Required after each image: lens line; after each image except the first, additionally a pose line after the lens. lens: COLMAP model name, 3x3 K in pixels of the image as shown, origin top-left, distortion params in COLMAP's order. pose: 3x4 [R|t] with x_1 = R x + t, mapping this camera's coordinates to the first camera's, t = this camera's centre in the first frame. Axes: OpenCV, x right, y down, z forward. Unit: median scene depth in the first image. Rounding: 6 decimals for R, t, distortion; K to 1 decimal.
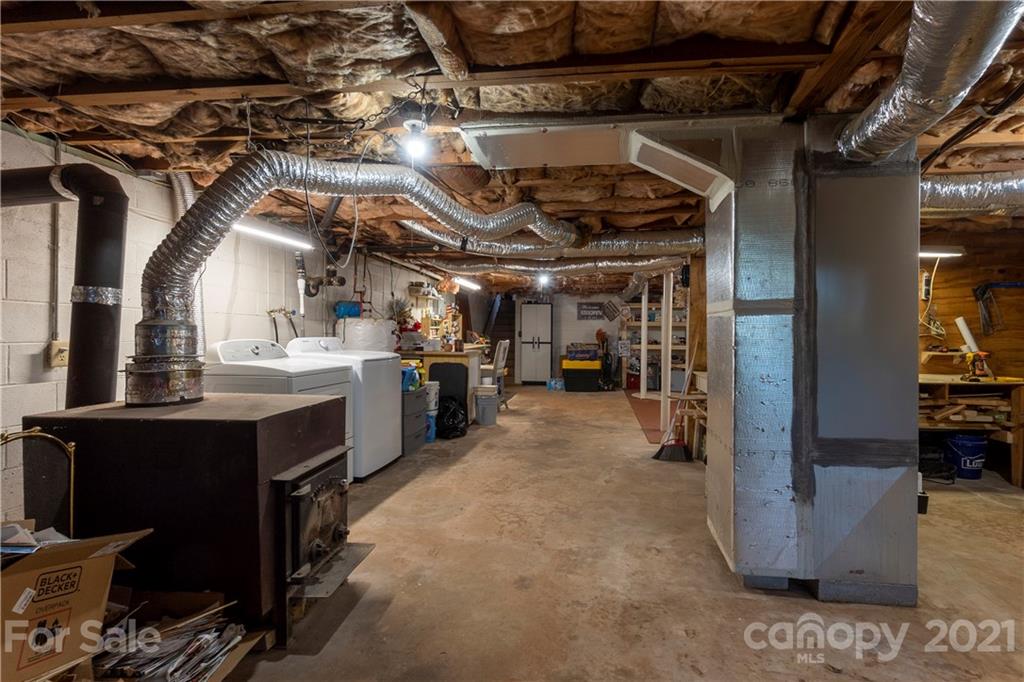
lens RADIAL K [[452.0, 0, 517.2], [0, 452.0, 331.1], [0, 0, 1]] dist [-0.003034, -0.000125]
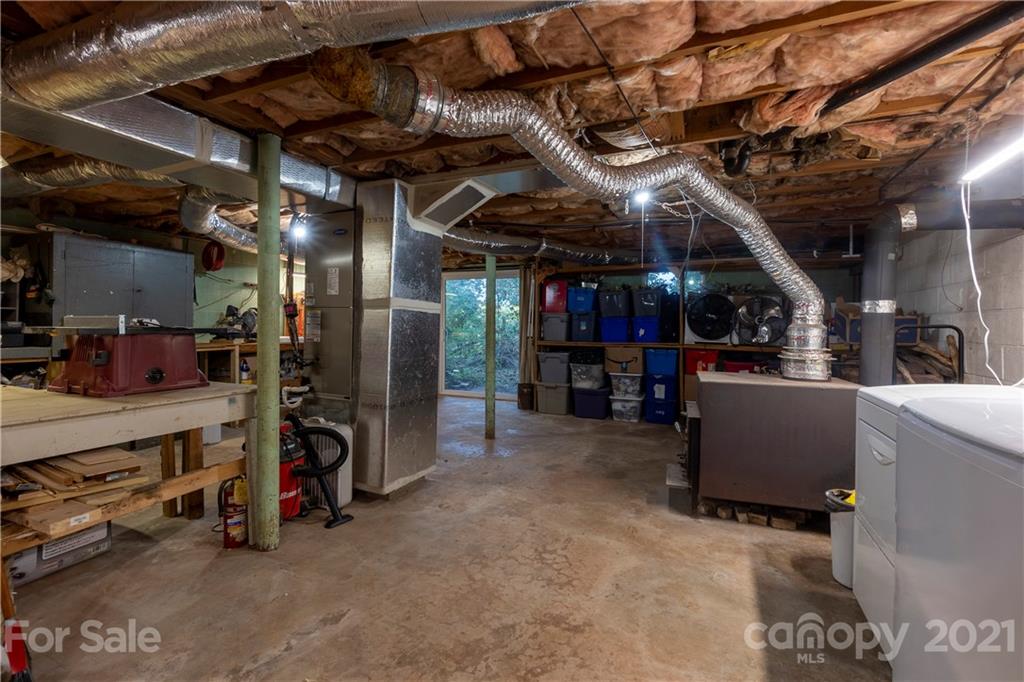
lens RADIAL K [[452.0, 0, 517.2], [0, 452.0, 331.1], [0, 0, 1]] dist [-0.003034, -0.000125]
pose [[-0.971624, -0.024199, 0.235289, -0.141144], [-0.022830, 0.999703, 0.008541, 0.003913], [-0.235426, 0.002927, -0.971888, 1.886170]]
